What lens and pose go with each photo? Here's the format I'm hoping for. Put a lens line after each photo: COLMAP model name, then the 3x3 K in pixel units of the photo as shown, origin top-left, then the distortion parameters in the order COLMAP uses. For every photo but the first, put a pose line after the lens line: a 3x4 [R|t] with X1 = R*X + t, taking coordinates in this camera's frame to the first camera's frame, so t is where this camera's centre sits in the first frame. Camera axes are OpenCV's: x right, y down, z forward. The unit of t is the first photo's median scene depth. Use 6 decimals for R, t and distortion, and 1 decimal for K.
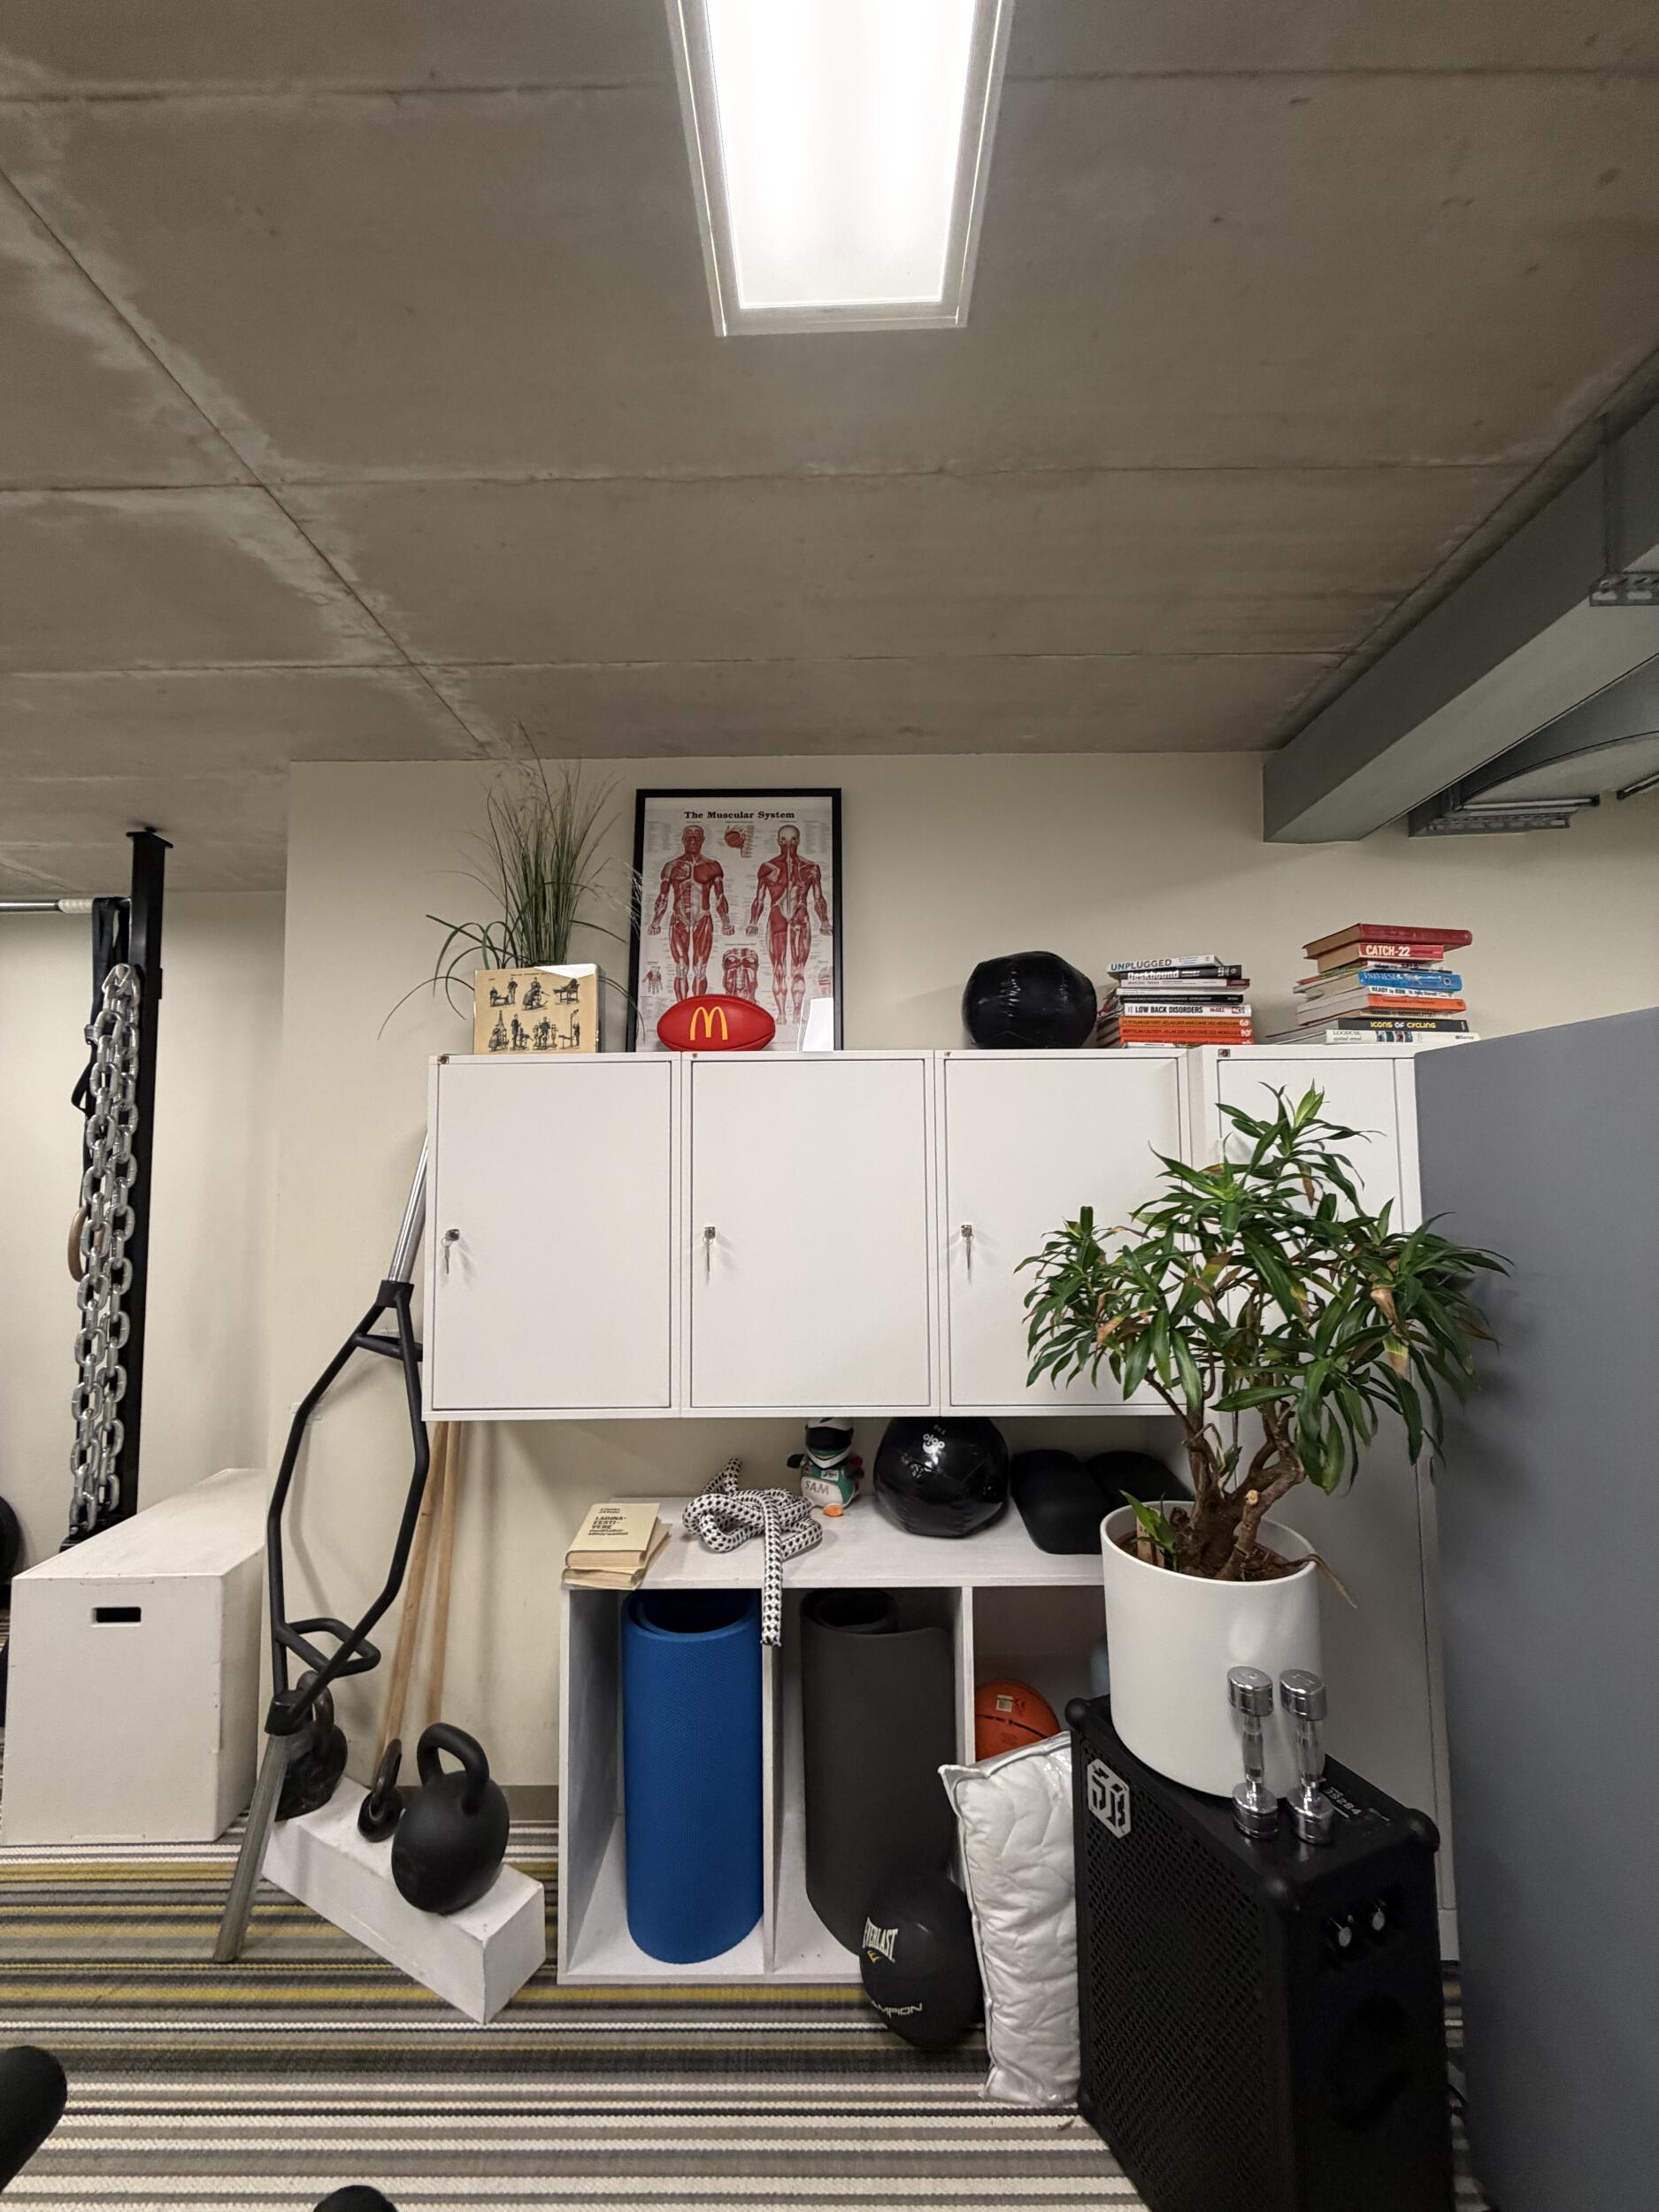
lens RADIAL K [[880.9, 0, 829.0], [0, 880.9, 1100.6], [0, 0, 1]] dist [-0.002921, -0.000082]
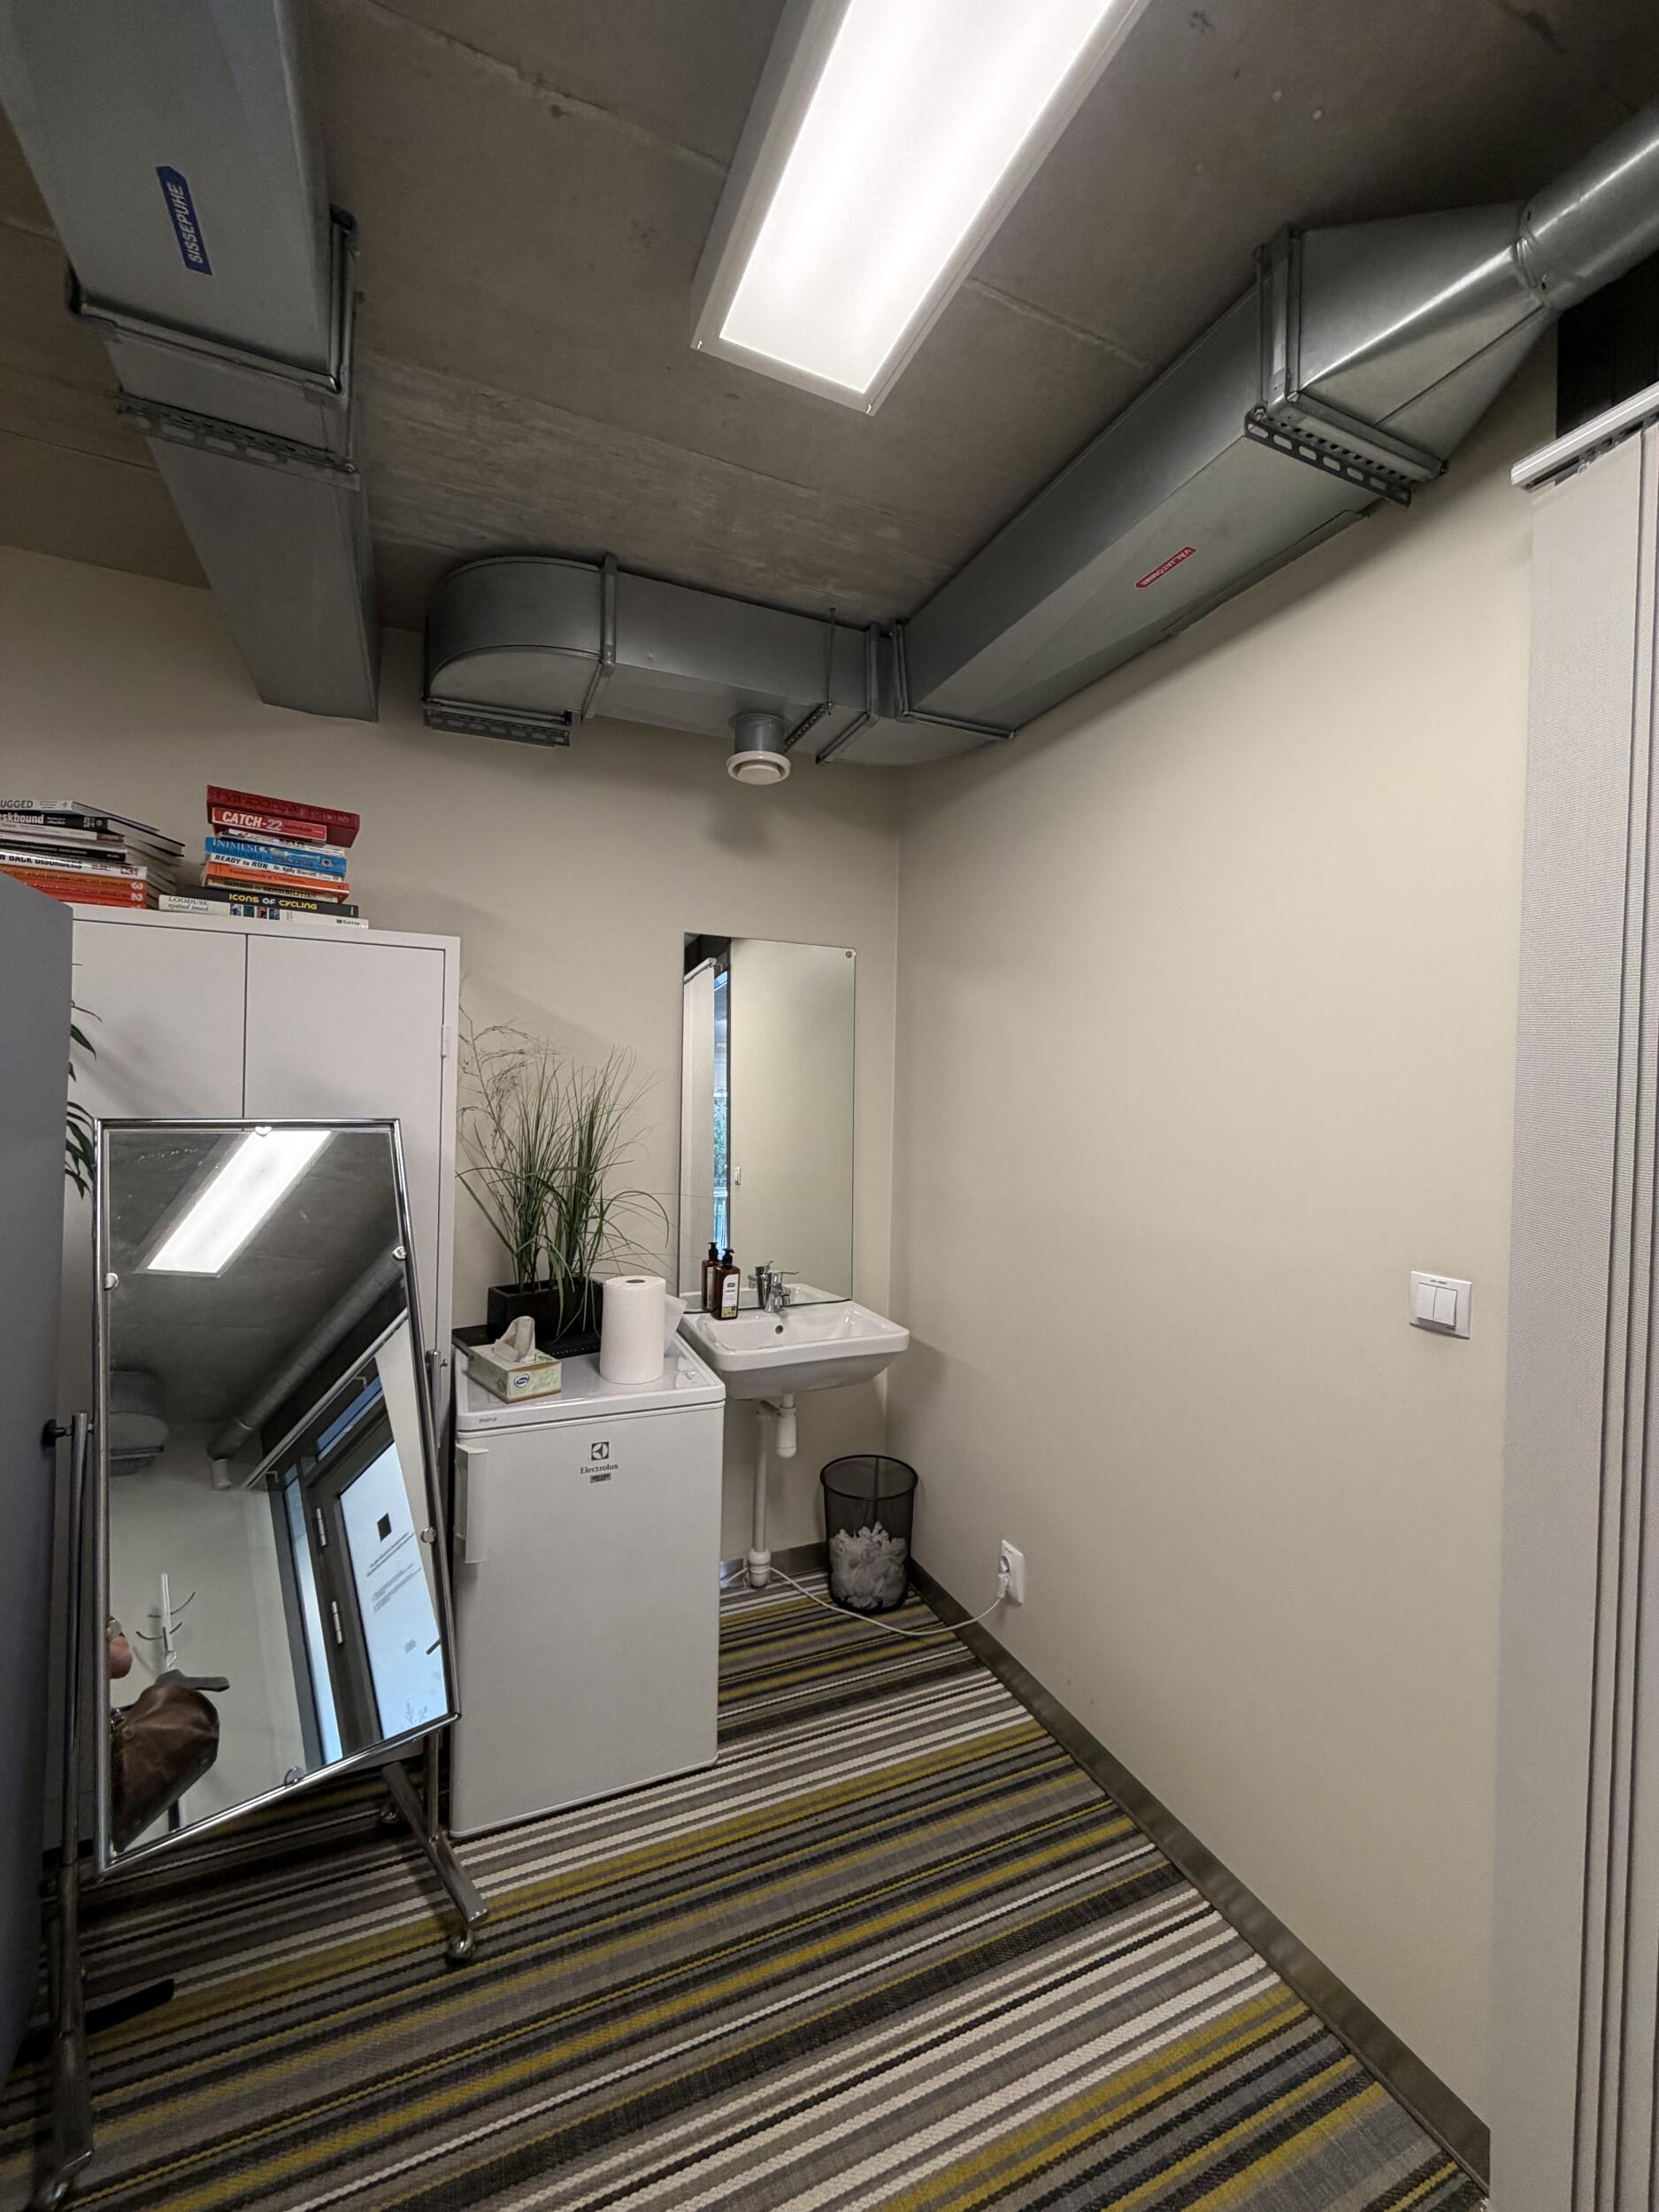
lens RADIAL K [[880.9, 0, 828.6], [0, 880.9, 1105.4], [0, 0, 1]] dist [-0.002921, -0.000082]
pose [[0.907427, 0.028898, 0.419215, 0.809430], [-0.064637, 0.995359, 0.071297, 0.028957], [-0.415209, -0.091794, 0.905083, -0.154336]]
